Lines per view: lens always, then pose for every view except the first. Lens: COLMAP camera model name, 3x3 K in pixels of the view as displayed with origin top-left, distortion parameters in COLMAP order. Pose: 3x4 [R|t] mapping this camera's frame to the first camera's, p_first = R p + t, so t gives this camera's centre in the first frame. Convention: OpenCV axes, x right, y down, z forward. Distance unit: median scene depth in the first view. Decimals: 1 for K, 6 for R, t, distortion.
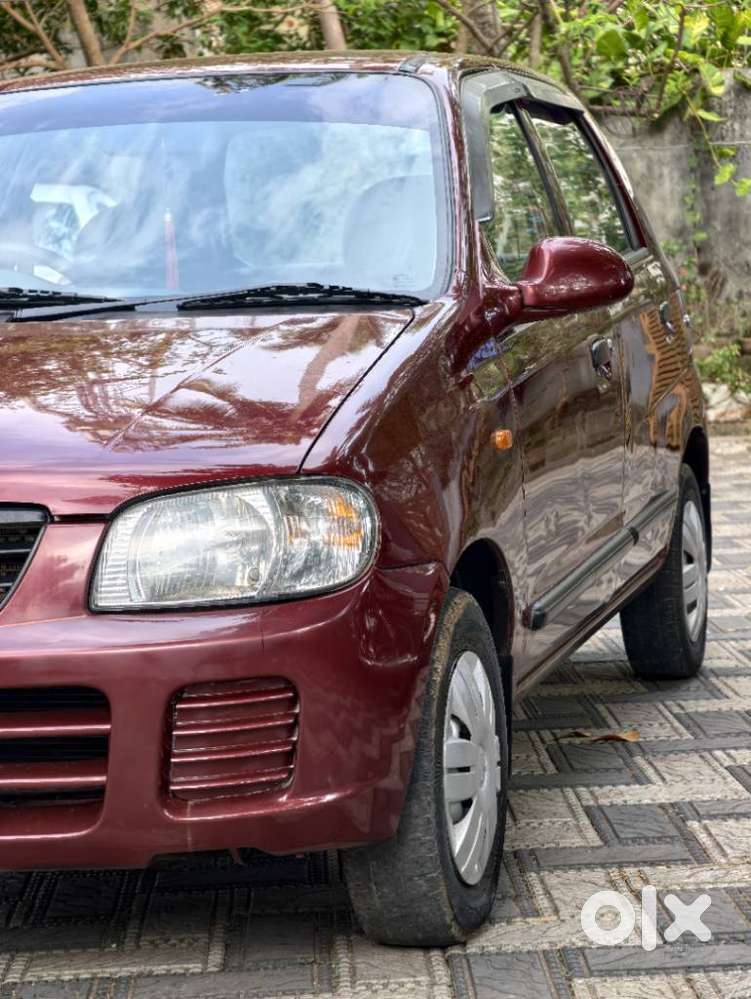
lens RADIAL K [[2433.2, 0, 375.5], [0, 2433.2, 499.5], [0, 0, 1]] dist [0.450708, -2.194583]
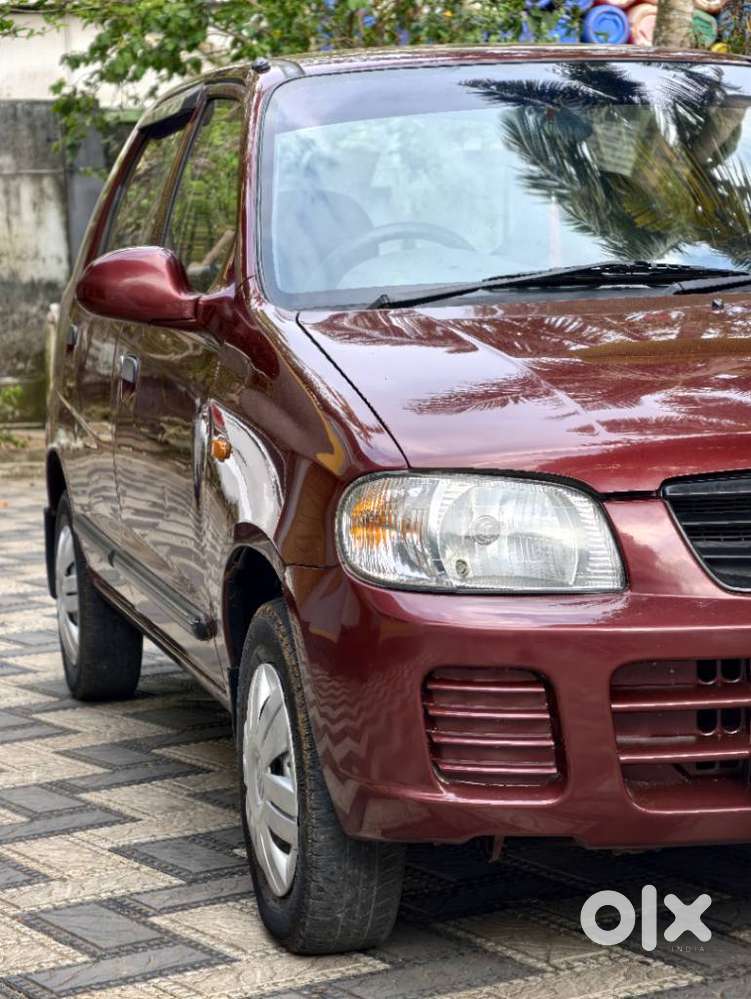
lens RADIAL K [[2433.2, 0, 375.5], [0, 2433.2, 499.5], [0, 0, 1]] dist [0.450708, -2.194583]
pose [[0.869005, -0.028197, 0.493999, -0.822215], [0.038352, 0.999210, -0.010433, 0.018075], [-0.493315, 0.028012, 0.869400, 0.218166]]
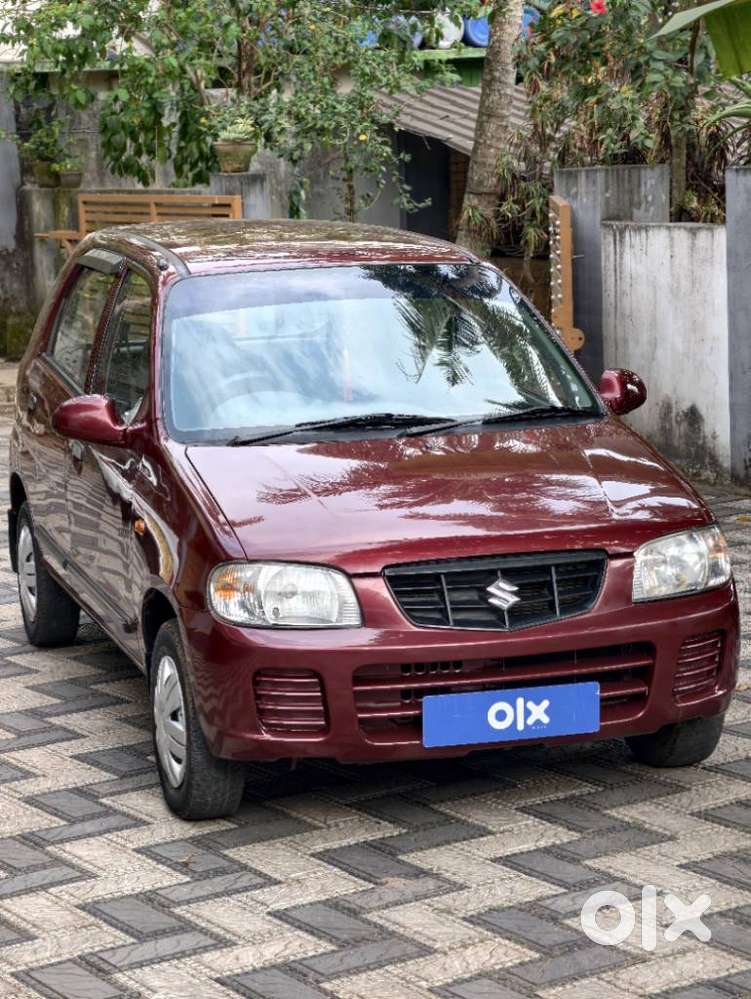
lens RADIAL K [[2433.2, 0, 375.5], [0, 2433.2, 499.5], [0, 0, 1]] dist [0.450708, -2.194583]
pose [[0.846078, -0.055988, 0.530111, -1.173754], [0.035133, 0.998164, 0.049348, -0.123639], [-0.531900, -0.023127, 0.846491, -0.463723]]
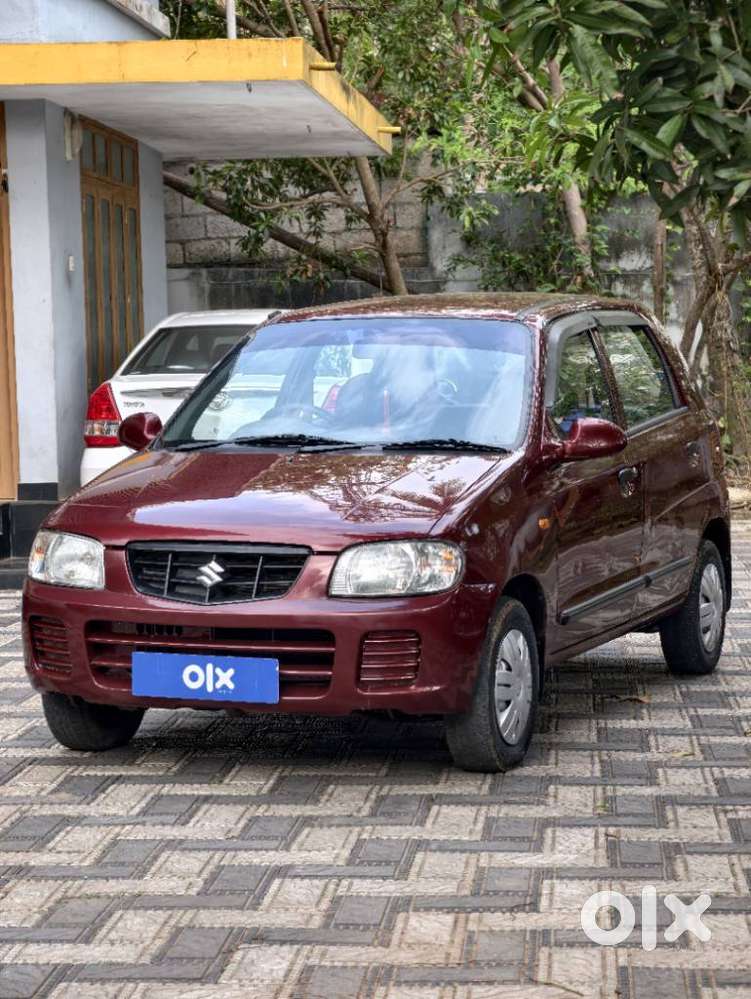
lens RADIAL K [[2433.2, 0, 375.5], [0, 2433.2, 499.5], [0, 0, 1]] dist [0.450708, -2.194583]
pose [[0.992749, 0.047299, -0.110512, 0.143693], [-0.049578, 0.998609, -0.017969, -0.002589], [0.109508, 0.023318, 0.993712, -1.028364]]
